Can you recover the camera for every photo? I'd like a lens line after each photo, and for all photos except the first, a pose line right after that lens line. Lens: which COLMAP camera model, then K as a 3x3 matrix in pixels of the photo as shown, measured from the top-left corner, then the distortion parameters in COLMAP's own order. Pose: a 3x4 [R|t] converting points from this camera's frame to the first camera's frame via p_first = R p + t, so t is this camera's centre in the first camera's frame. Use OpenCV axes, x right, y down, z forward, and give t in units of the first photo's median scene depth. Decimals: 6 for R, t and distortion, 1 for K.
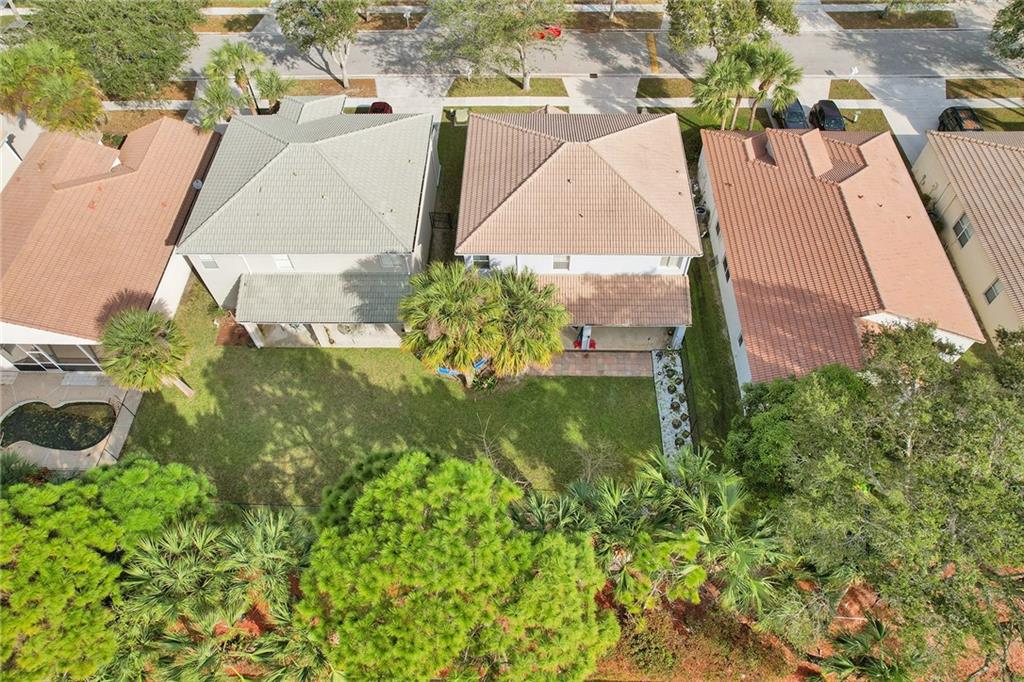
lens RADIAL K [[674.7, 0, 517.5], [0, 674.7, 341.2], [0, 0, 1]] dist [-0.036765, 0.003236]
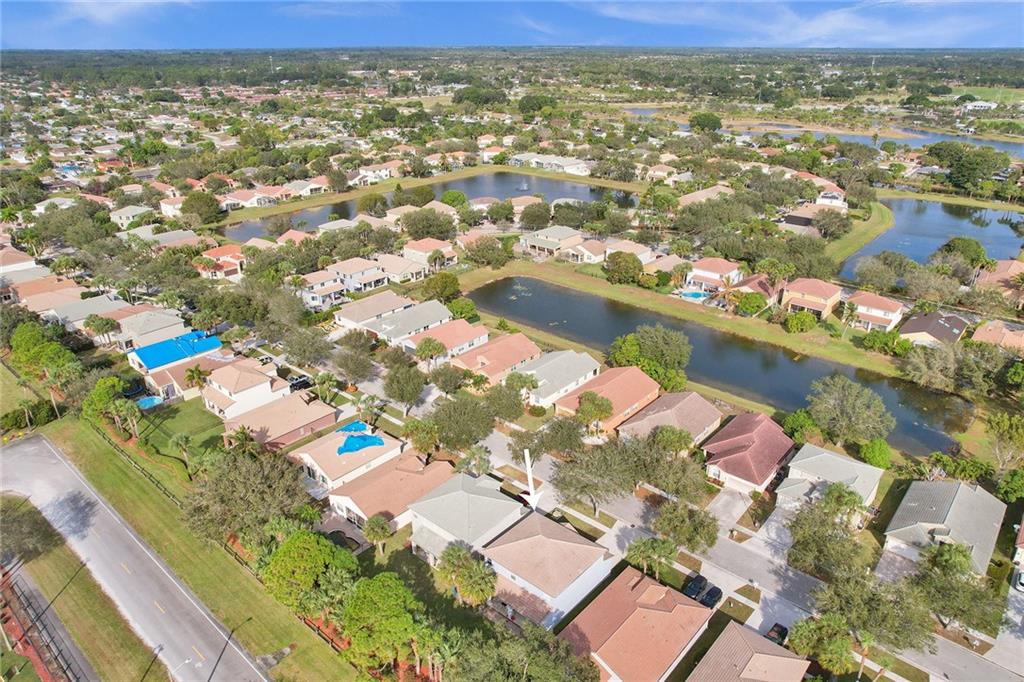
lens RADIAL K [[674.7, 0, 517.5], [0, 674.7, 341.2], [0, 0, 1]] dist [-0.036765, 0.003236]
pose [[0.766454, 0.262649, -0.586143, 1.269980], [-0.532671, 0.769845, -0.351567, 0.076486], [0.358901, 0.581682, 0.729956, -1.259217]]
